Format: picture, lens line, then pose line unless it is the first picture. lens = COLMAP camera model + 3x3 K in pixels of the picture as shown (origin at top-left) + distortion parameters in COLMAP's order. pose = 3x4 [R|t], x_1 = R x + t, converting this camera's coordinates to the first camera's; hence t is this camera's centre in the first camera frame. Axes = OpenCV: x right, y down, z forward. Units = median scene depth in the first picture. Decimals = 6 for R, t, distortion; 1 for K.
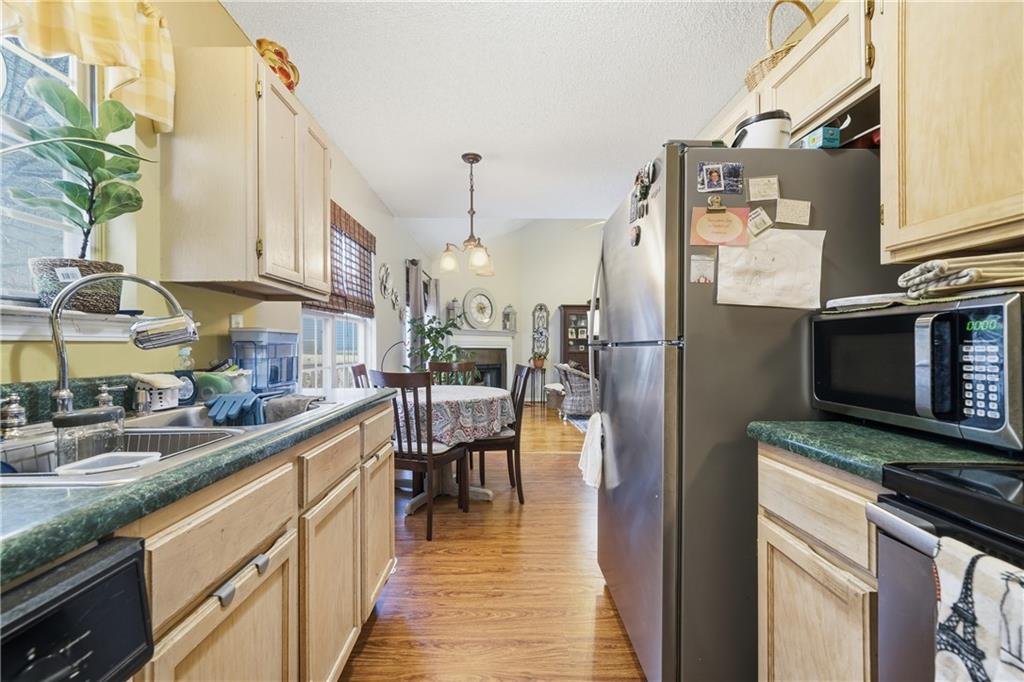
lens RADIAL K [[457.7, 0, 512.7], [0, 457.7, 343.6], [0, 0, 1]] dist [0.010221, 0.000188]
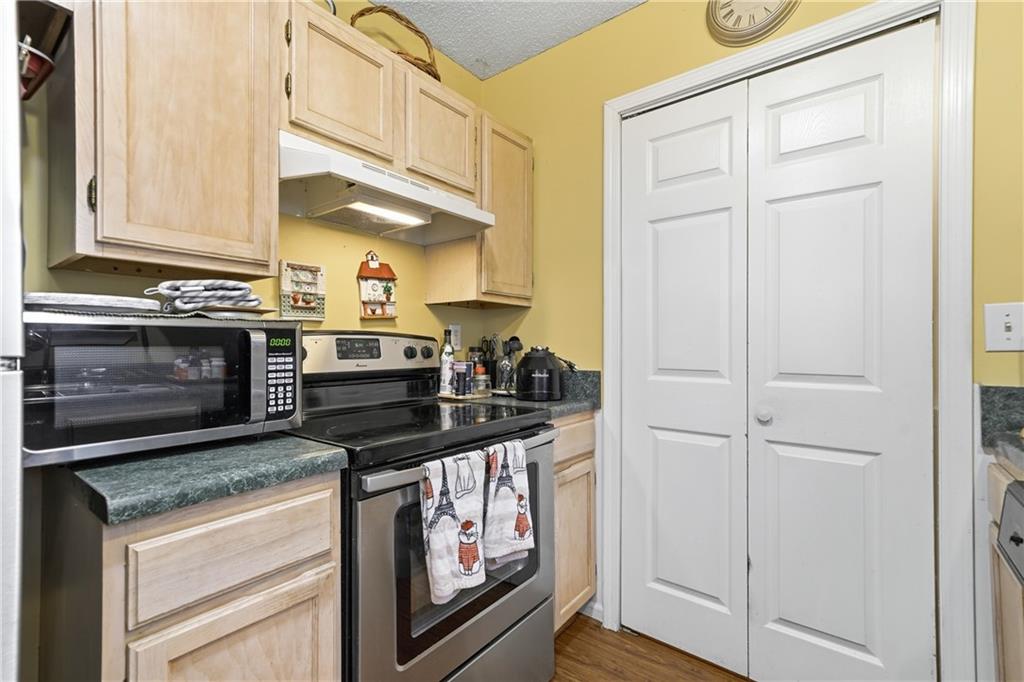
lens RADIAL K [[457.7, 0, 507.2], [0, 457.7, 344.6], [0, 0, 1]] dist [0.010221, 0.000188]
pose [[-0.778515, 0.007980, 0.627575, -0.319169], [0.002747, 0.999953, -0.009307, -0.018496], [-0.627620, -0.005522, -0.778500, 1.616886]]
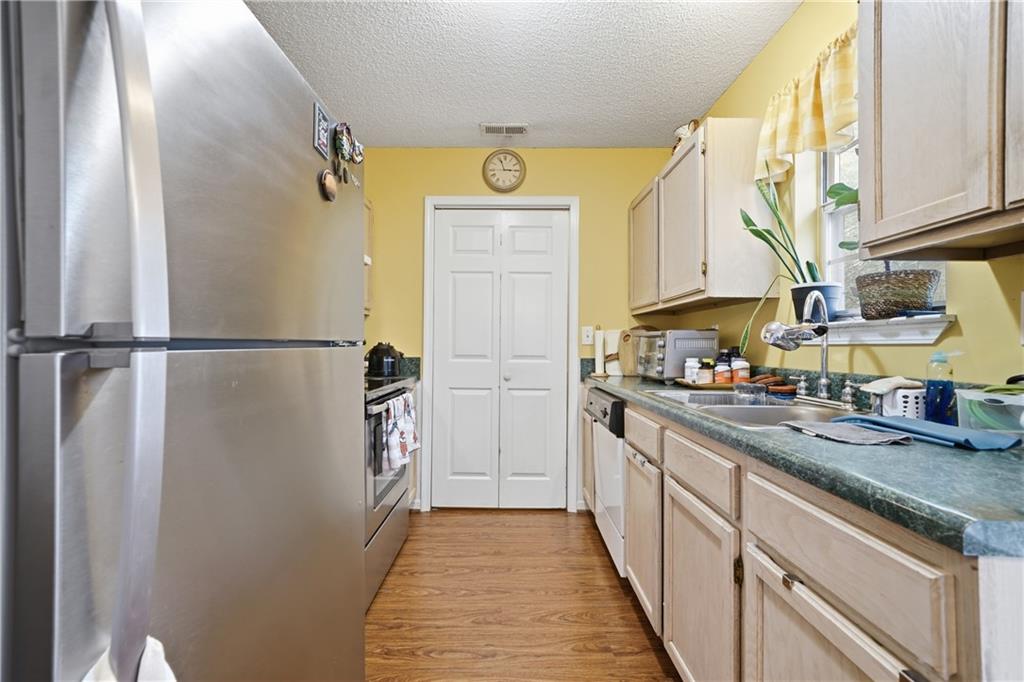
lens RADIAL K [[457.7, 0, 513.3], [0, 457.7, 342.4], [0, 0, 1]] dist [0.010221, 0.000188]
pose [[-0.999964, 0.000273, -0.008435, -0.098980], [0.000352, 0.999956, -0.009368, -0.001897], [0.008432, -0.009371, -0.999921, 2.711409]]
